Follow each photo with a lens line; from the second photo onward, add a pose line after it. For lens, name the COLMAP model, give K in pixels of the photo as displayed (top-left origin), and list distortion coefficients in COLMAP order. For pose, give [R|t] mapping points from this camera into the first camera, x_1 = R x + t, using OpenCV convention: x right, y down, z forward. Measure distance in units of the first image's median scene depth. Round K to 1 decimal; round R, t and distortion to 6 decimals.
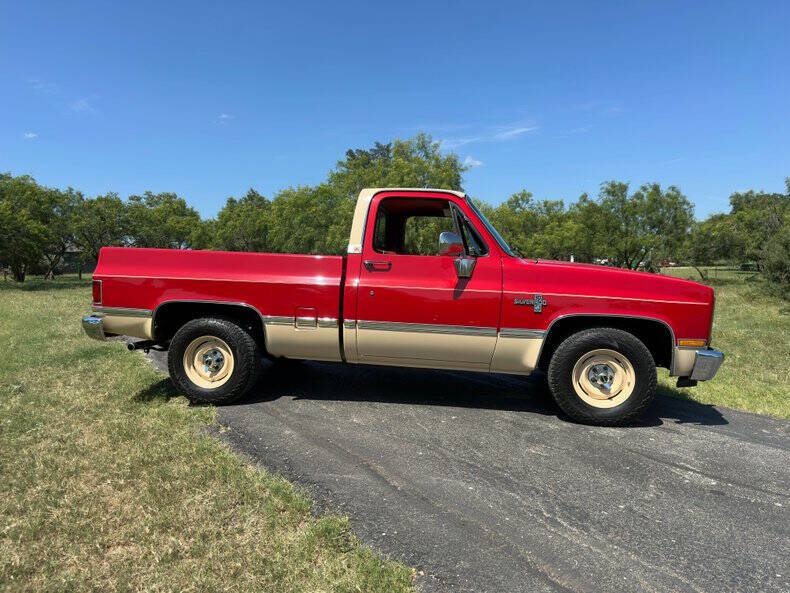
lens RADIAL K [[565.5, 0, 390.7], [0, 565.5, 293.9], [0, 0, 1]] dist [0.030788, -0.039701]
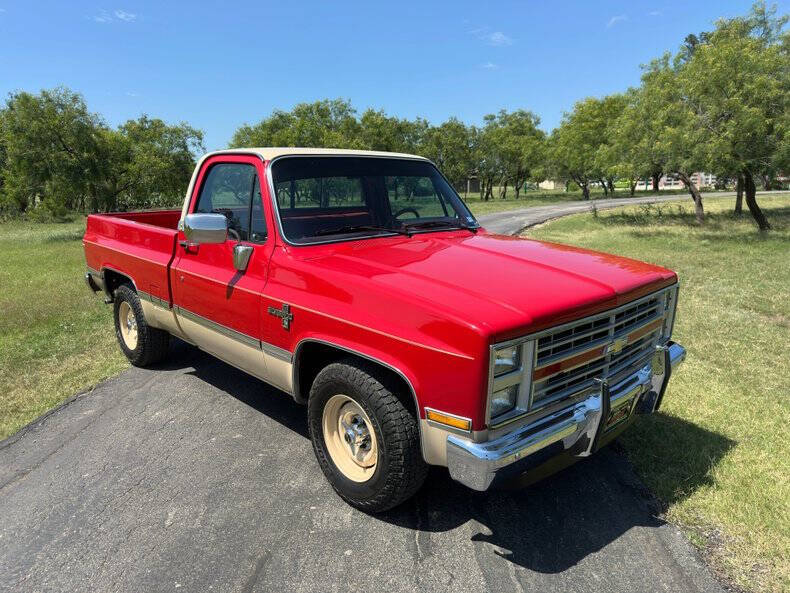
lens RADIAL K [[564.4, 0, 384.9], [0, 564.4, 297.3], [0, 0, 1]] dist [0.033193, -0.043597]
pose [[0.767798, 0.101209, -0.632647, 0.744929], [0.001830, 0.987094, 0.160134, -0.108715], [0.640689, -0.124109, 0.757703, 0.508933]]
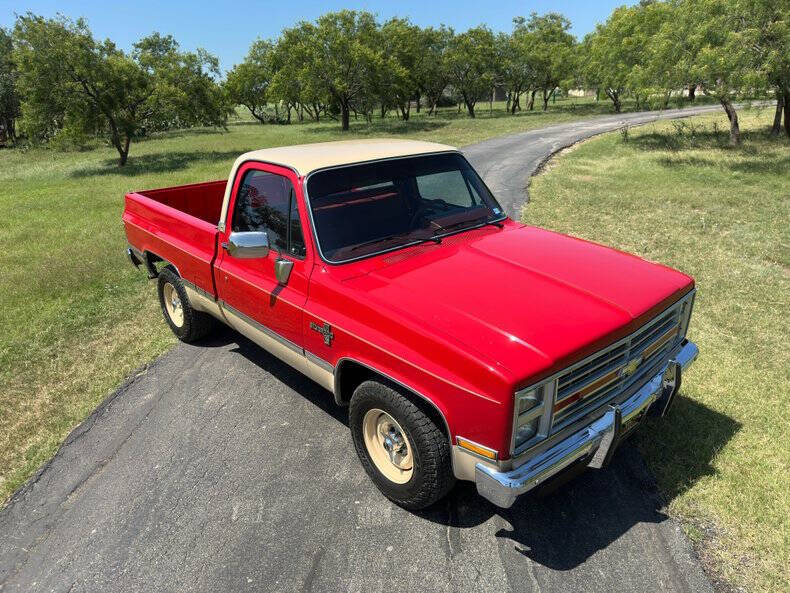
lens RADIAL K [[565.5, 0, 390.7], [0, 565.5, 293.9], [0, 0, 1]] dist [0.030788, -0.039701]
pose [[0.750902, 0.187996, -0.633091, 0.750198], [0.021090, 0.951312, 0.307507, -0.251754], [0.660077, -0.244260, 0.710377, 0.484222]]
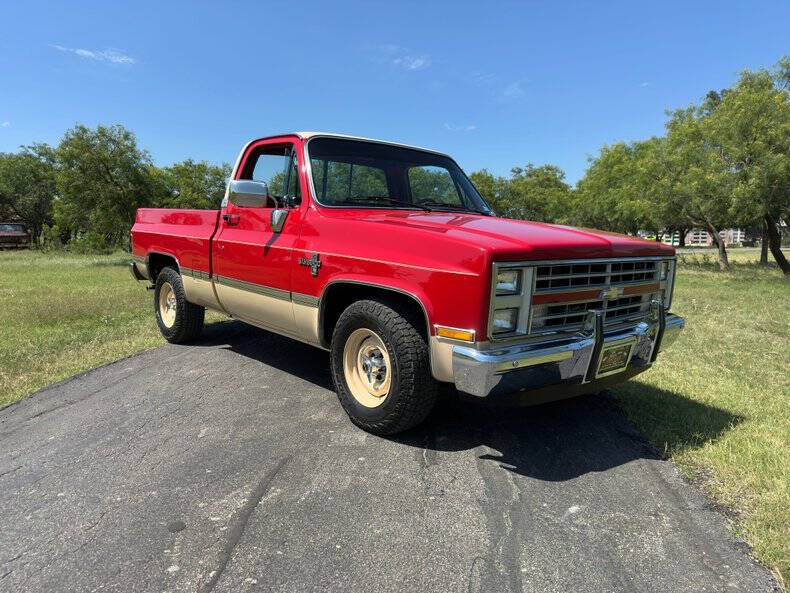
lens RADIAL K [[564.4, 0, 384.9], [0, 564.4, 297.3], [0, 0, 1]] dist [0.033193, -0.043597]
pose [[0.736902, 0.068503, -0.672520, 0.809098], [-0.030792, 0.997221, 0.067837, 0.009458], [0.675298, -0.029281, 0.736964, 0.447475]]
